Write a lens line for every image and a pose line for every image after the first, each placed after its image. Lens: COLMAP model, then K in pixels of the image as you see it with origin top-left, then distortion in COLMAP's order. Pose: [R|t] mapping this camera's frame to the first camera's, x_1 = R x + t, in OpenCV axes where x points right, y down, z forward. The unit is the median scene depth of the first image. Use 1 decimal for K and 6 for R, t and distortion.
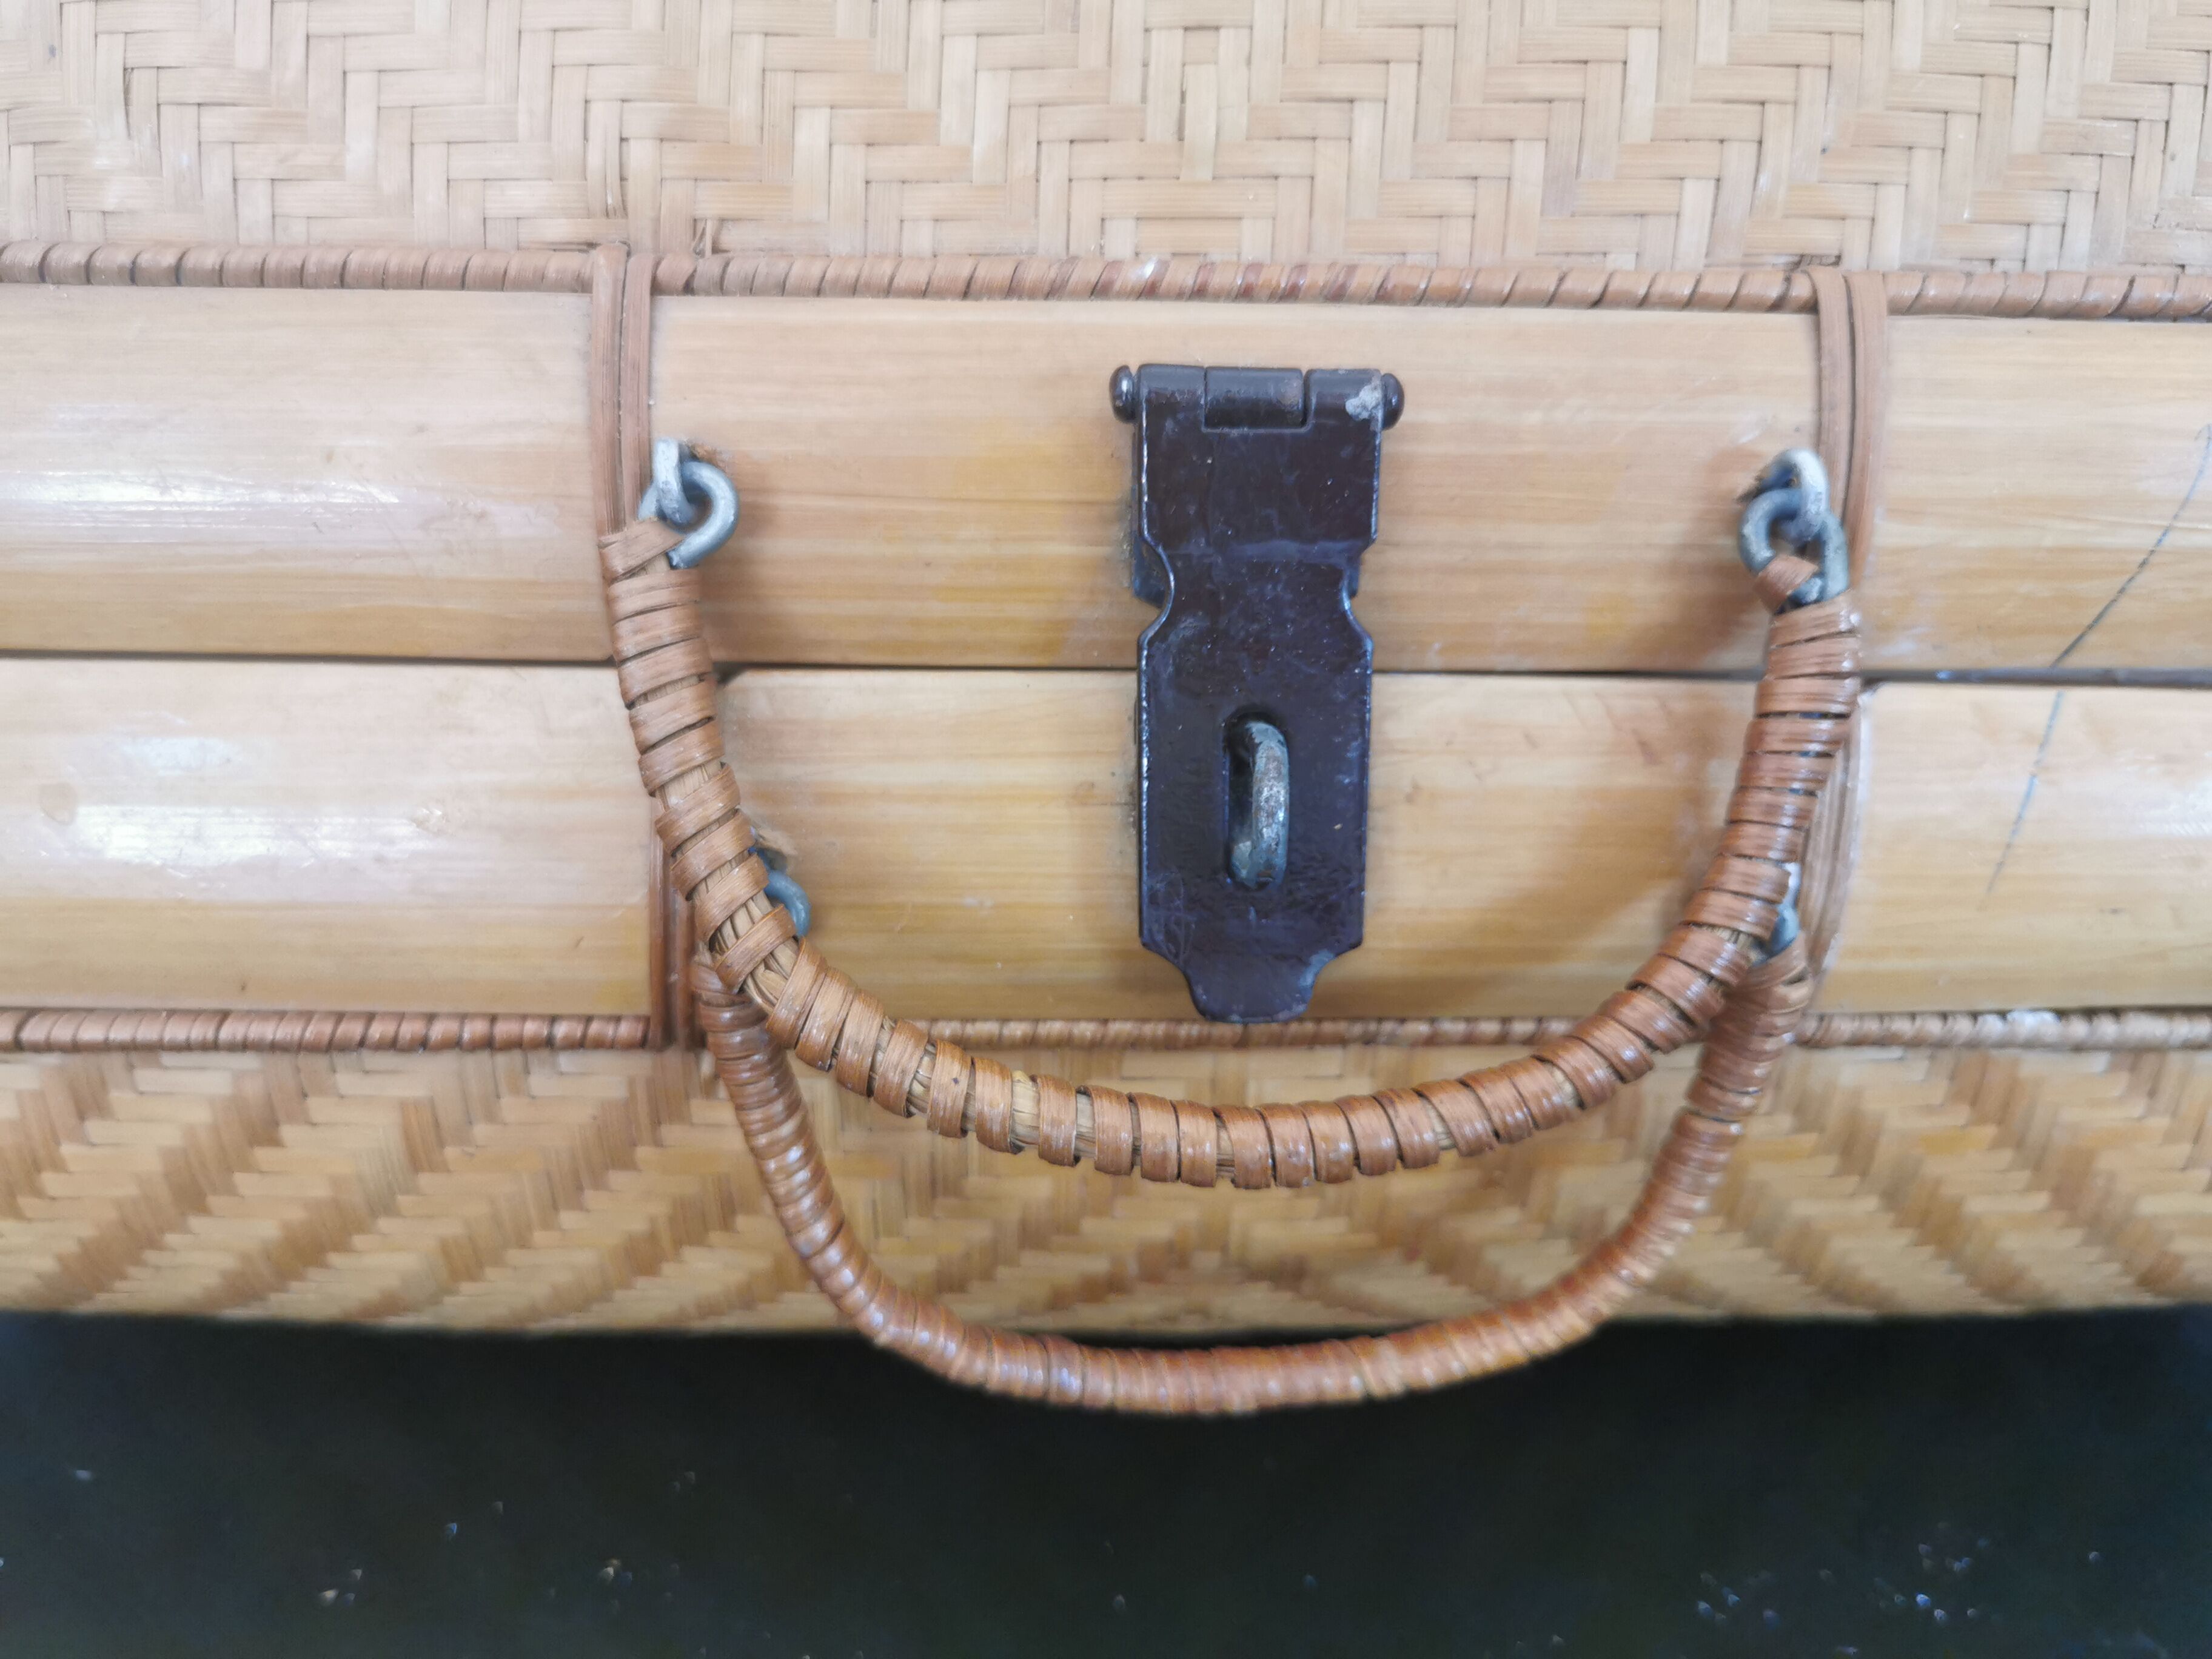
lens RADIAL K [[1824.8, 0, 1106.0], [0, 1824.8, 829.5], [0, 0, 1]] dist [-0.017509, -0.010551]
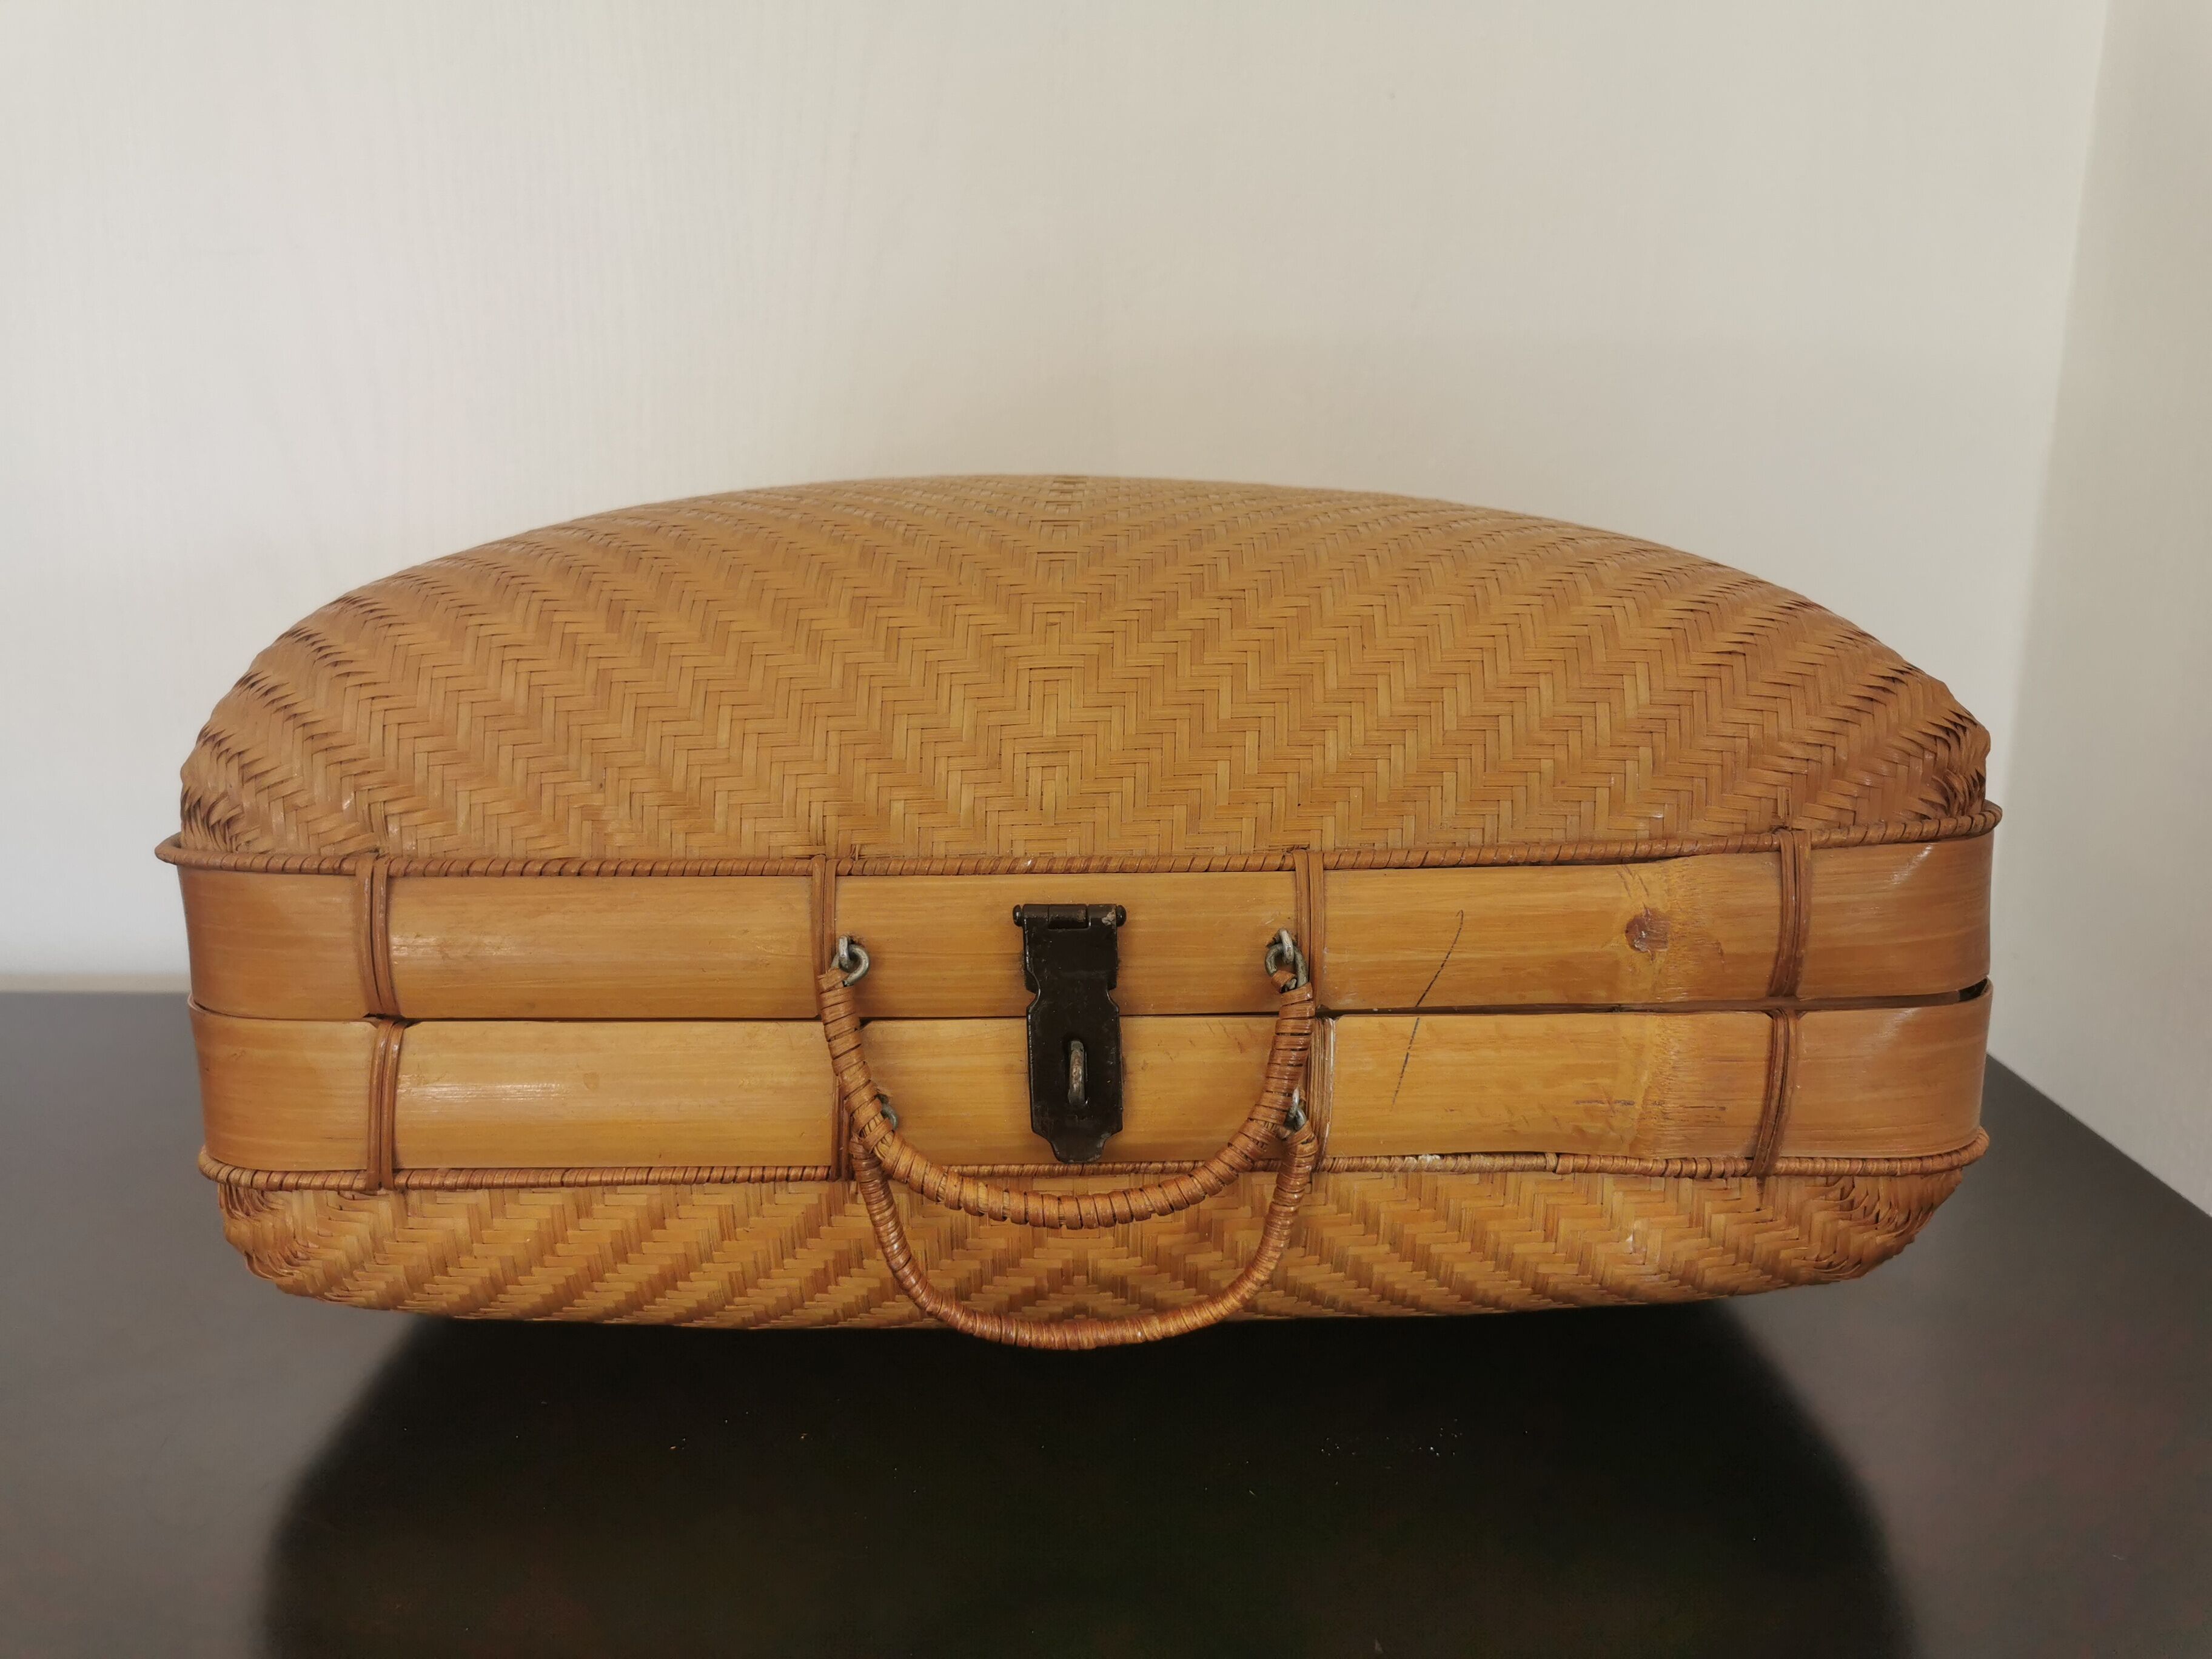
lens RADIAL K [[1744.8, 0, 1106.0], [0, 1744.8, 829.5], [0, 0, 1]] dist [0.043343, -0.003619]
pose [[0.999226, -0.022612, -0.032187, 0.202583], [0.018864, 0.993492, -0.112325, -0.073912], [0.034517, 0.111631, 0.993150, -1.374710]]
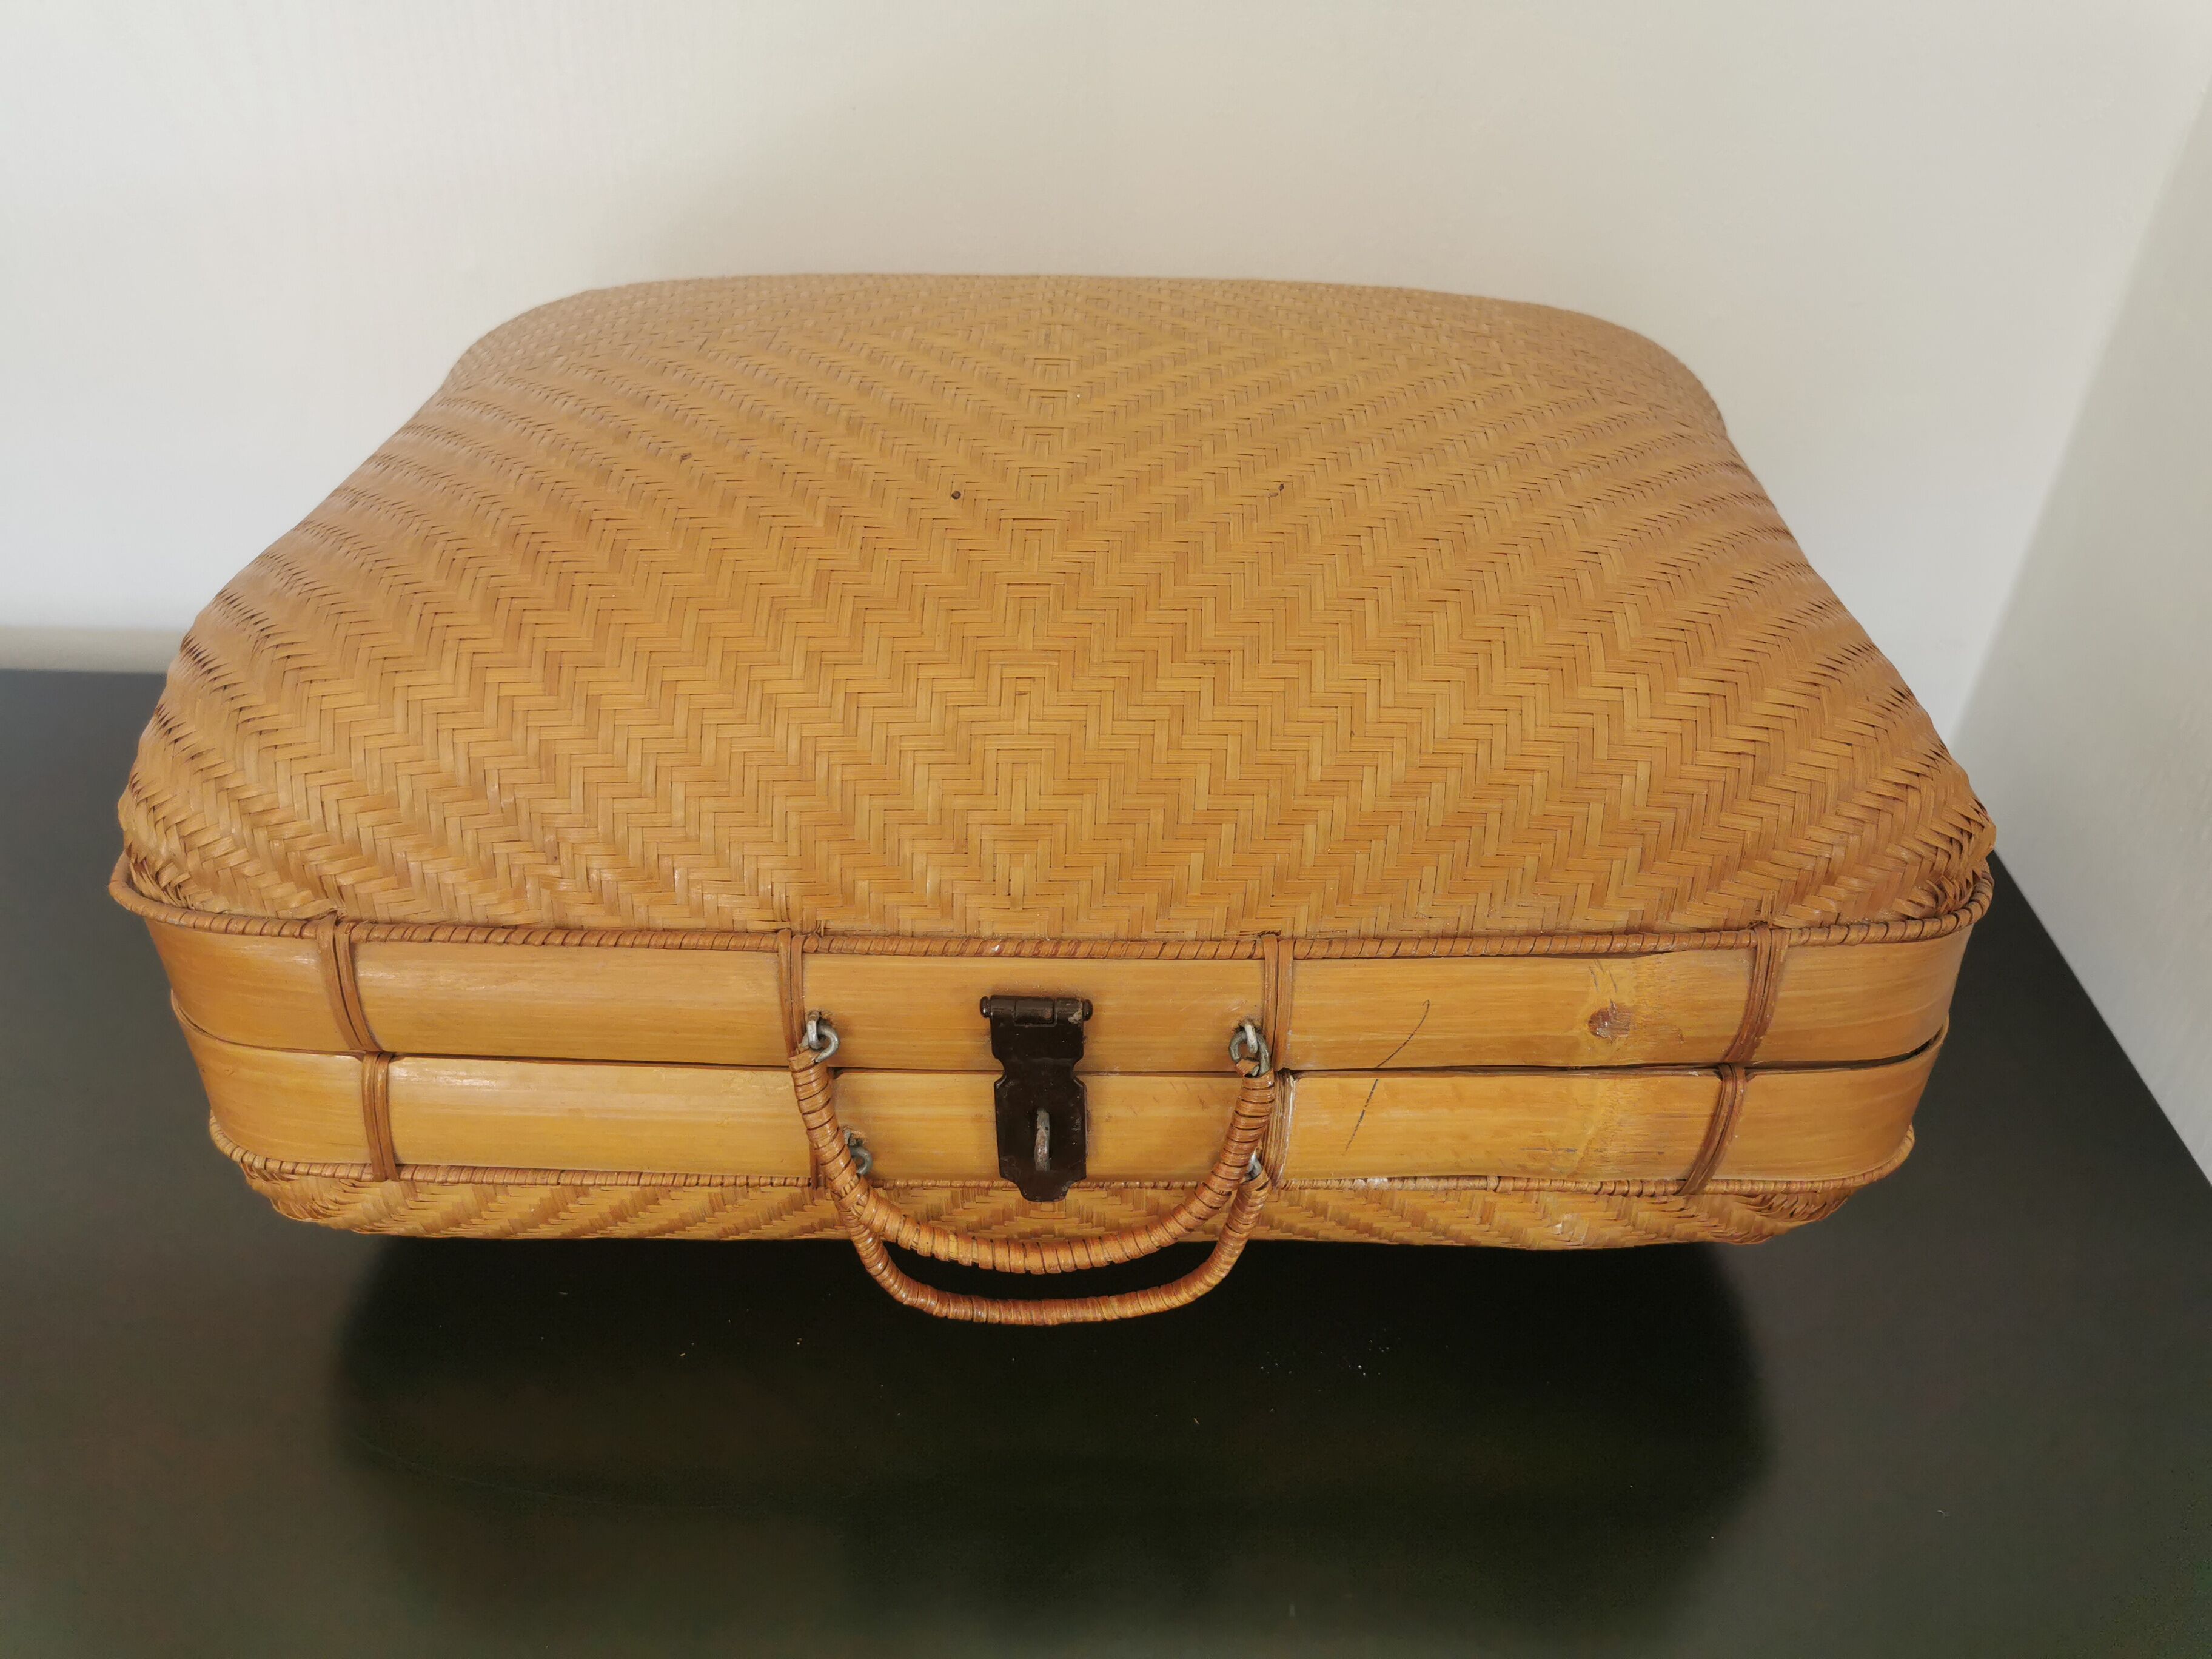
lens RADIAL K [[1744.8, 0, 1106.0], [0, 1744.8, 829.5], [0, 0, 1]] dist [0.043343, -0.003619]
pose [[0.999229, 0.014270, -0.036586, 0.251134], [-0.002911, 0.955993, 0.293375, -1.128579], [0.039162, -0.293042, 0.955297, -1.211981]]
